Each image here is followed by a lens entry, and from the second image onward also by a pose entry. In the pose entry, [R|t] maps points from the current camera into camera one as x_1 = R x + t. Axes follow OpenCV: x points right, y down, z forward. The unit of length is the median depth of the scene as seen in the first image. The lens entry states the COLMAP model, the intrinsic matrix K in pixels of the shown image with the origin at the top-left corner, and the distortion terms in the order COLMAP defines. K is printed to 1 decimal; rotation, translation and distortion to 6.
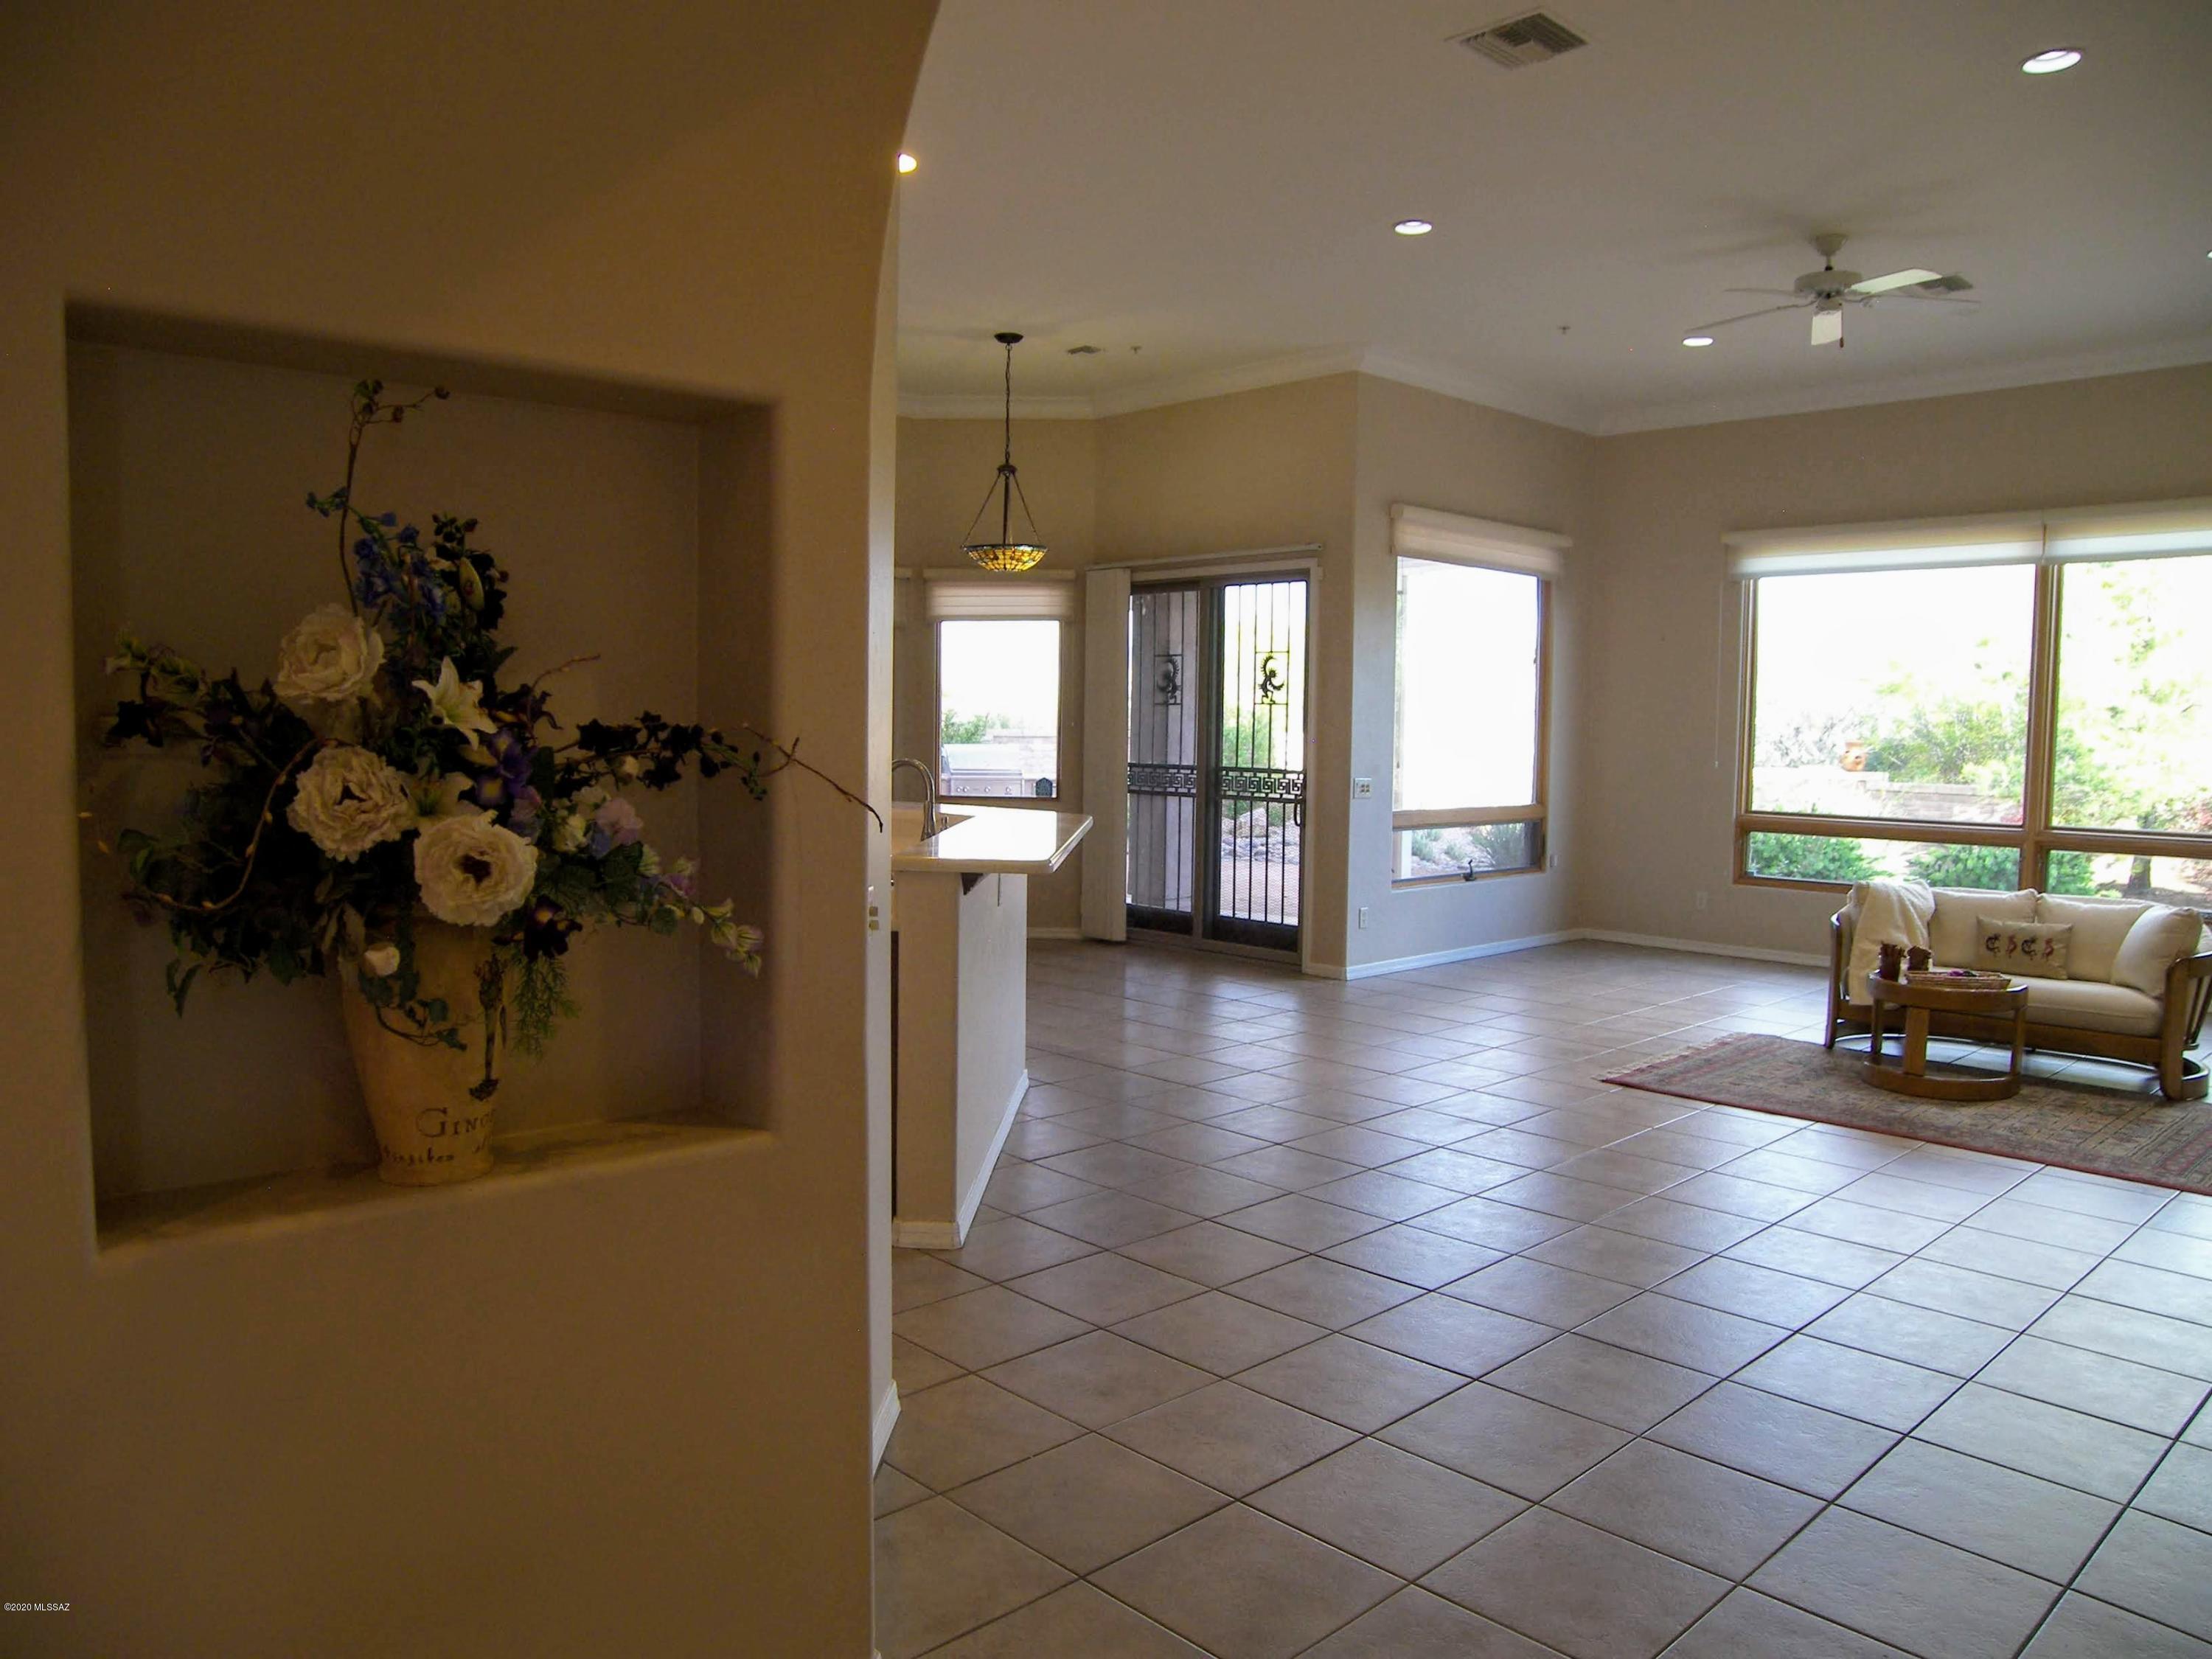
lens RADIAL K [[1557.8, 0, 1106.0], [0, 1557.8, 829.5], [0, 0, 1]] dist [-0.171299, 0.131920]
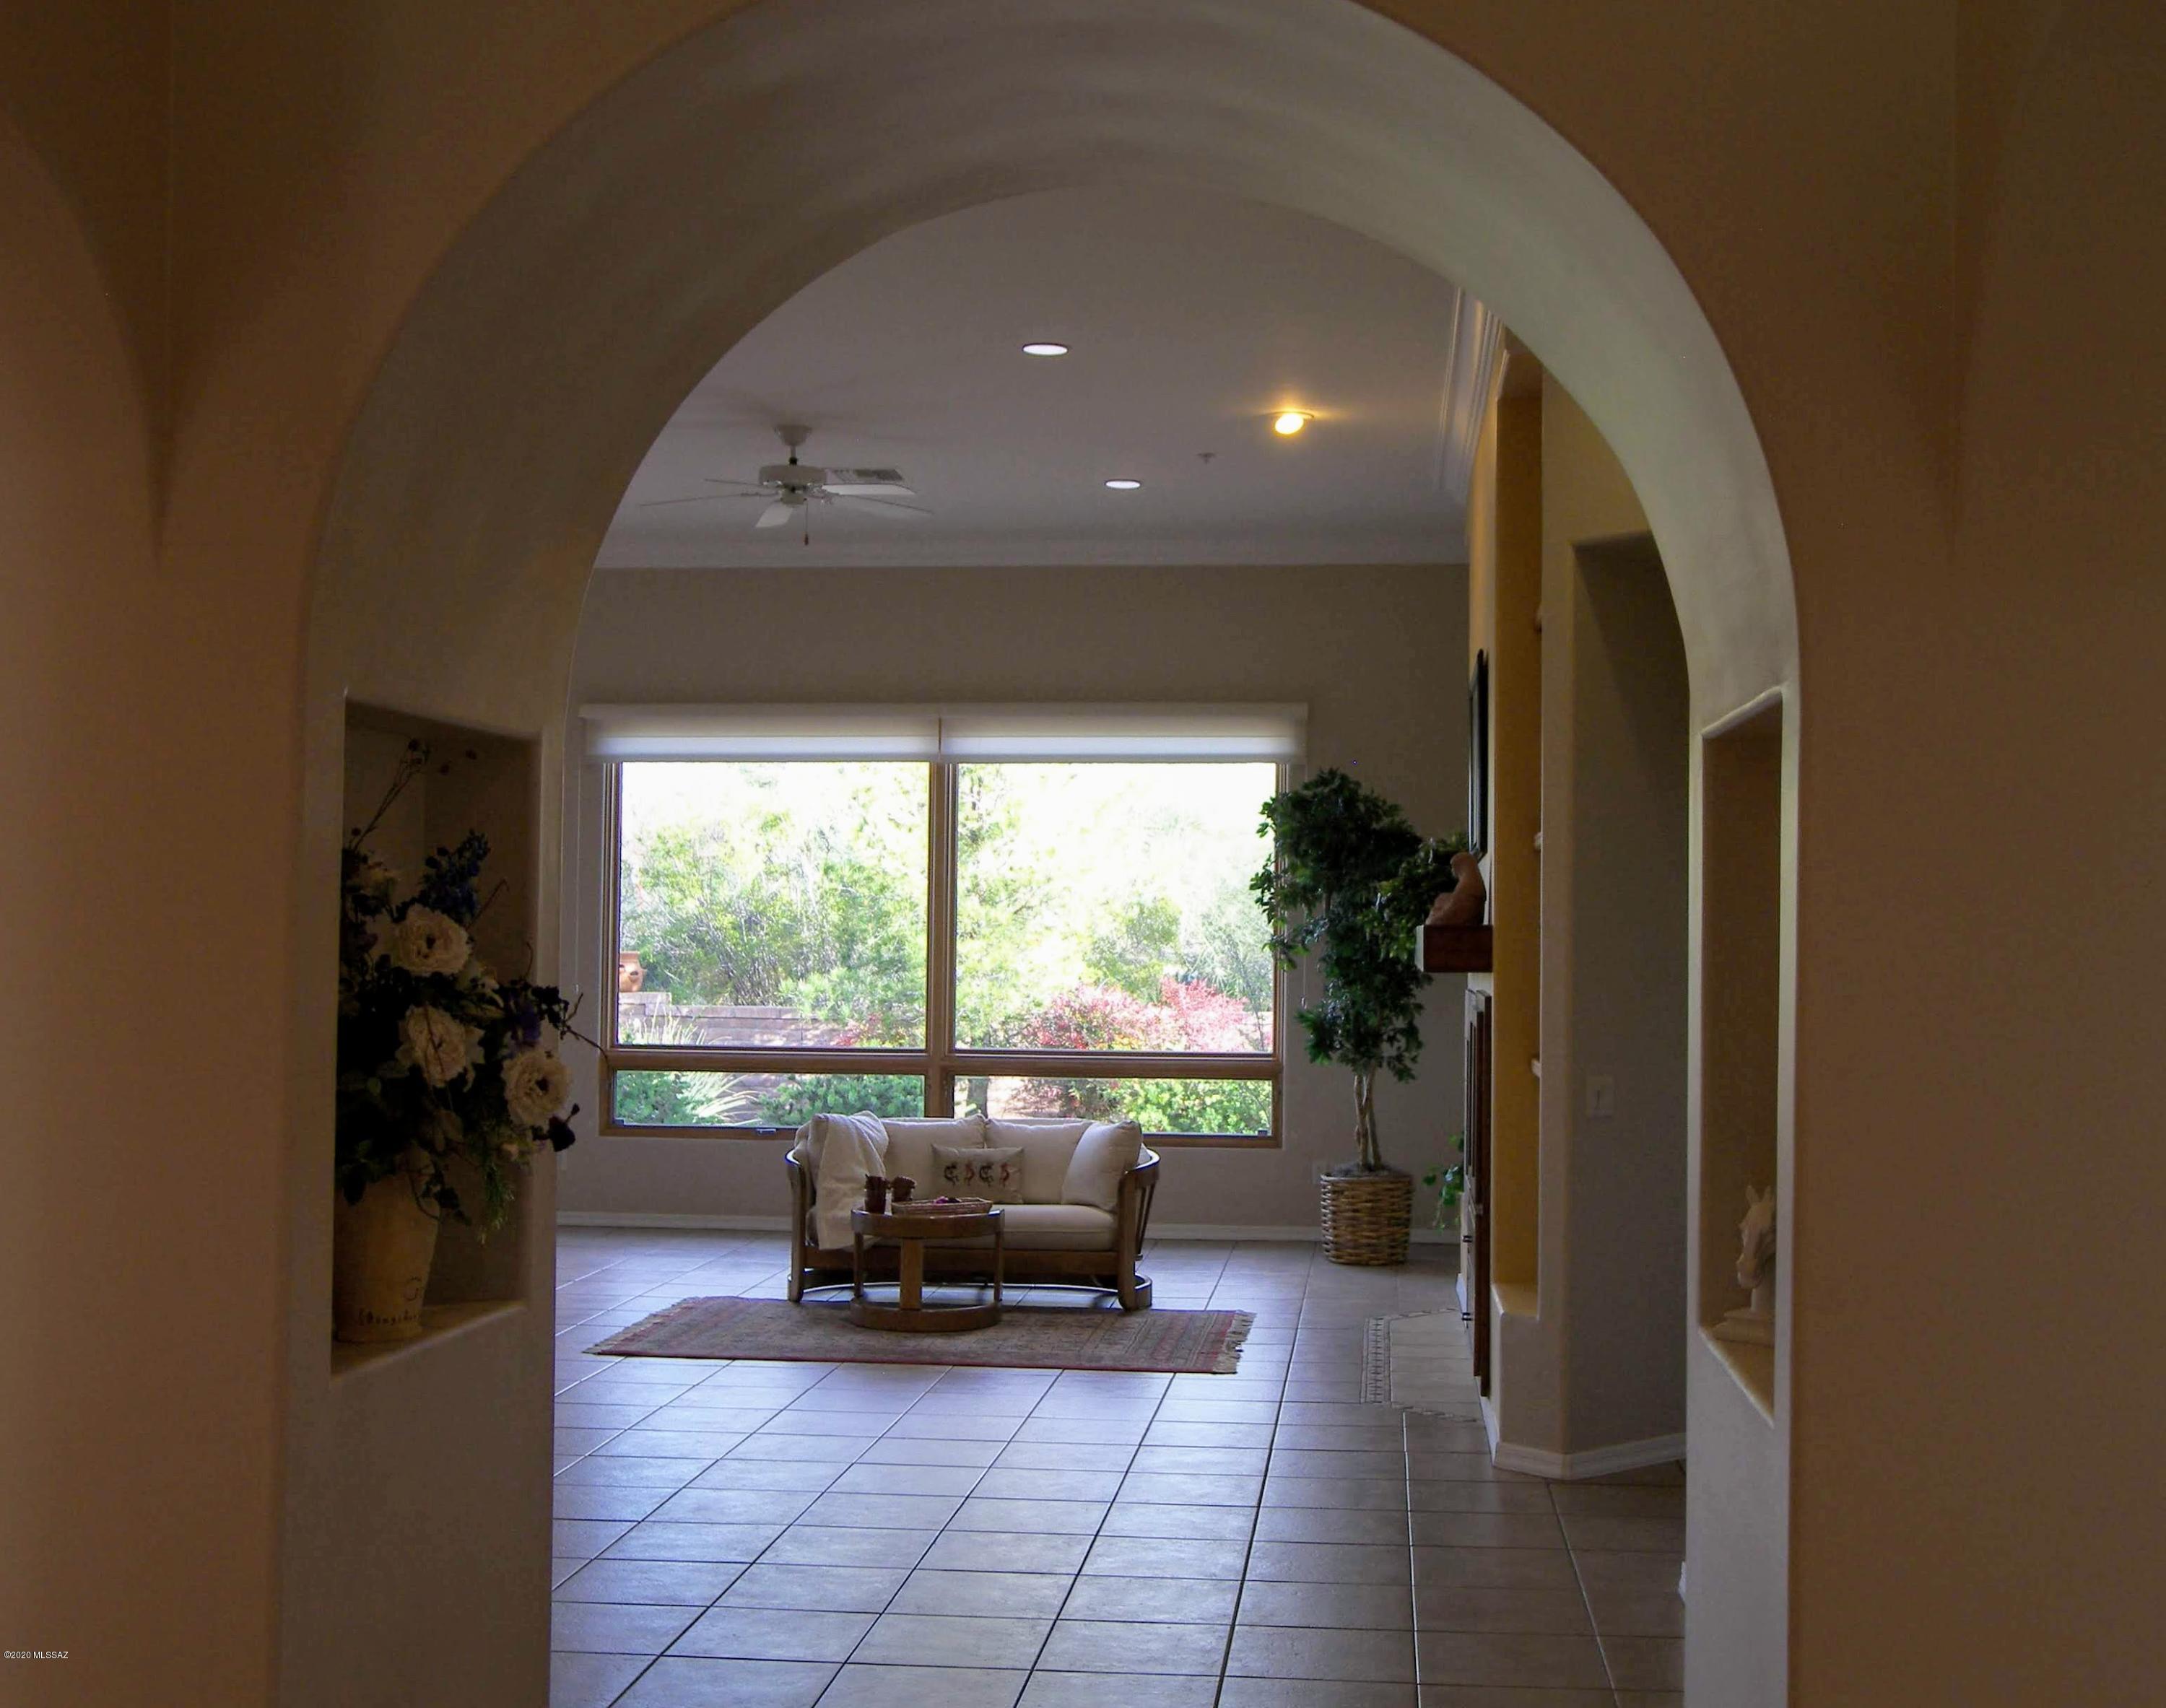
lens RADIAL K [[2487.6, 0, 1083.0], [0, 2487.6, 854.0], [0, 0, 1]] dist [-0.001043, 0.006982]
pose [[0.764405, 0.017727, 0.644492, -0.370494], [0.043576, 0.995916, -0.079076, 0.003248], [-0.643262, 0.088531, 0.760511, -0.282966]]
